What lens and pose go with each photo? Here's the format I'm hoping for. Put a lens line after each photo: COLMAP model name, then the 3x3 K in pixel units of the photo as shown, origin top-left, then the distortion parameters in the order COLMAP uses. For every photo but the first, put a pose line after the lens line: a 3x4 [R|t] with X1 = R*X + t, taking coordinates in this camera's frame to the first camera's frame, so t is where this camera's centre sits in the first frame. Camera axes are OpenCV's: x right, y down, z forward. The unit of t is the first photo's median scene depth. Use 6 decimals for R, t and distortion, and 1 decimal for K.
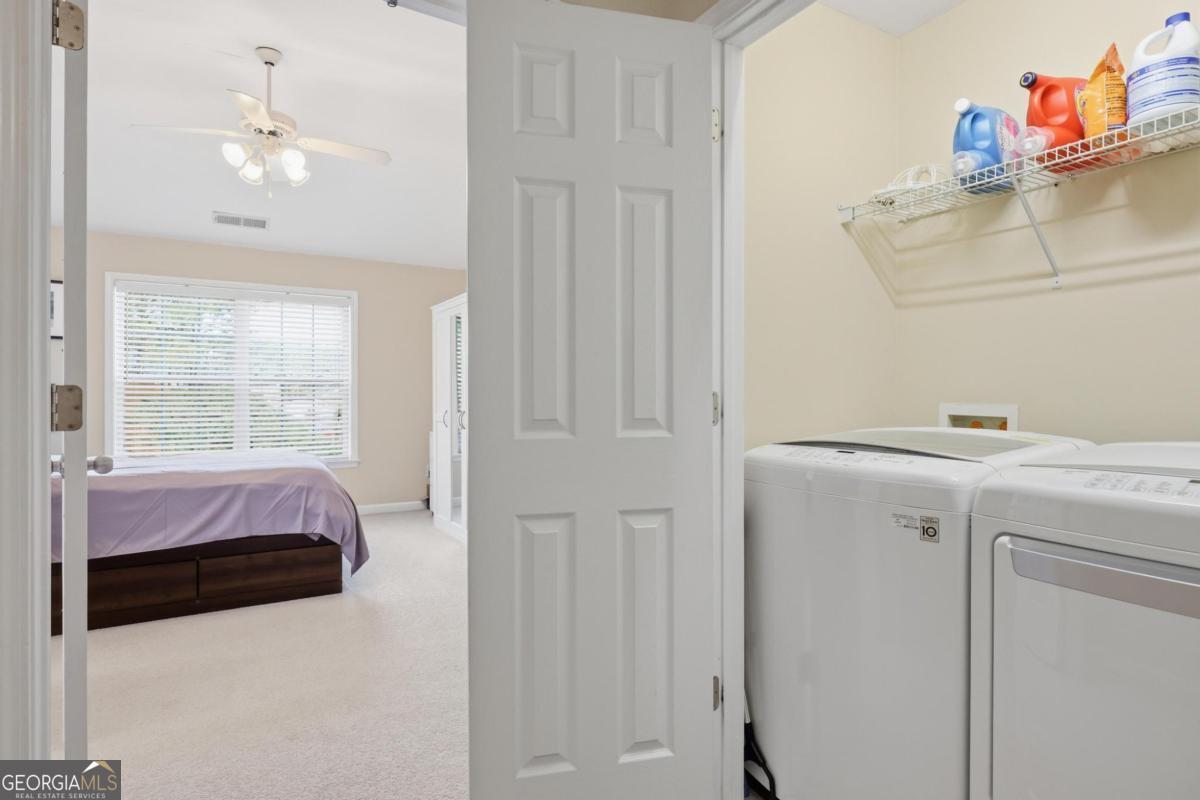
lens RADIAL K [[653.1, 0, 600.0], [0, 653.1, 400.0], [0, 0, 1]] dist [-0.002315, 0.000144]
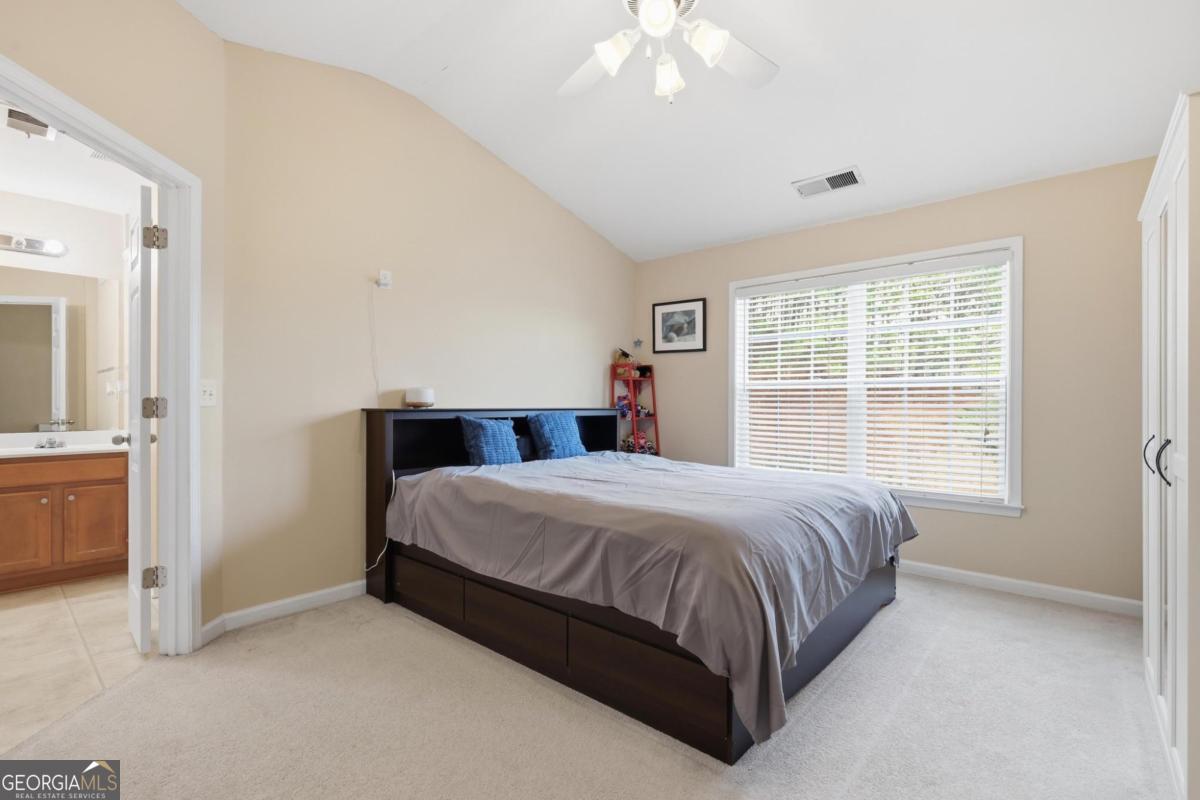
lens RADIAL K [[548.4, 0, 600.0], [0, 548.4, 400.0], [0, 0, 1]] dist [0.001933, 0.000181]
pose [[0.314722, -0.003633, -0.949177, 0.000414], [-0.011192, 0.999909, -0.007538, -0.001768], [0.949118, 0.012996, 0.314652, 0.775372]]
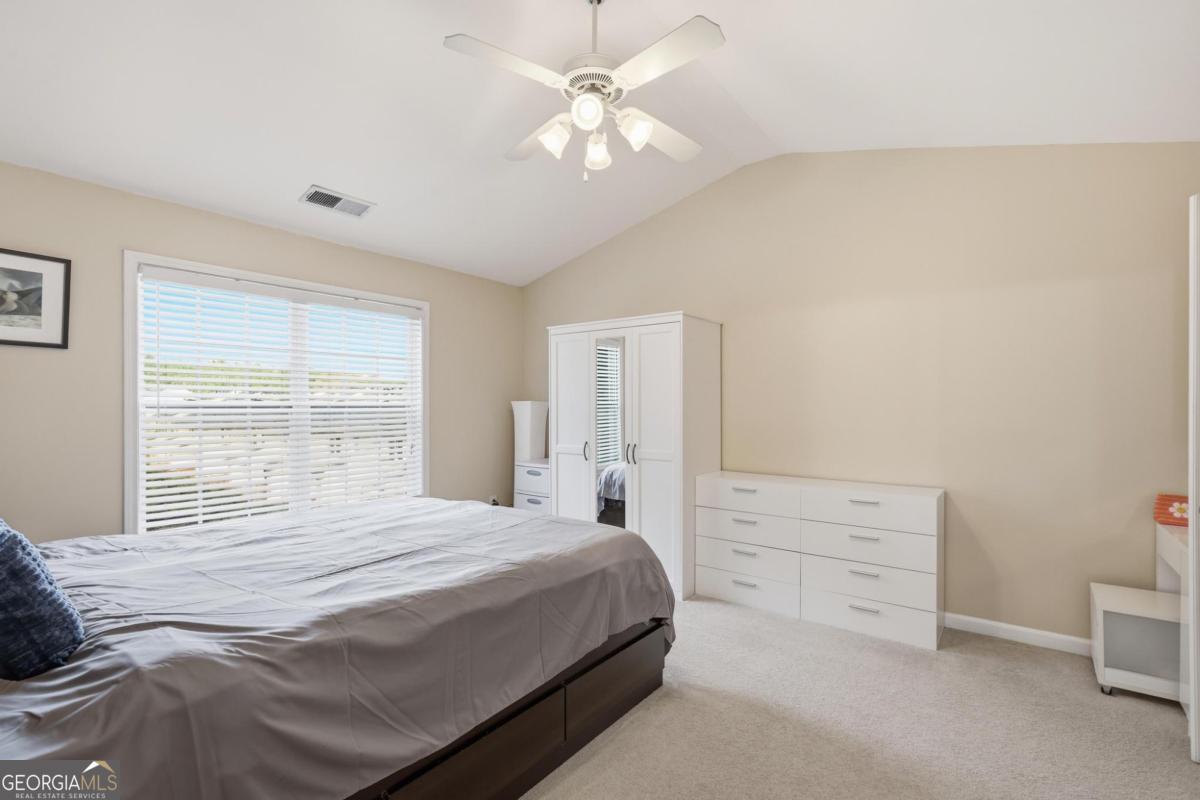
lens RADIAL K [[548.8, 0, 593.8], [0, 548.8, 404.5], [0, 0, 1]] dist [0.000717, -0.000148]
pose [[0.929384, 0.002039, 0.369109, -0.747316], [0.001160, 0.999964, -0.008444, -0.043547], [-0.369113, 0.008275, 0.929348, 0.418489]]
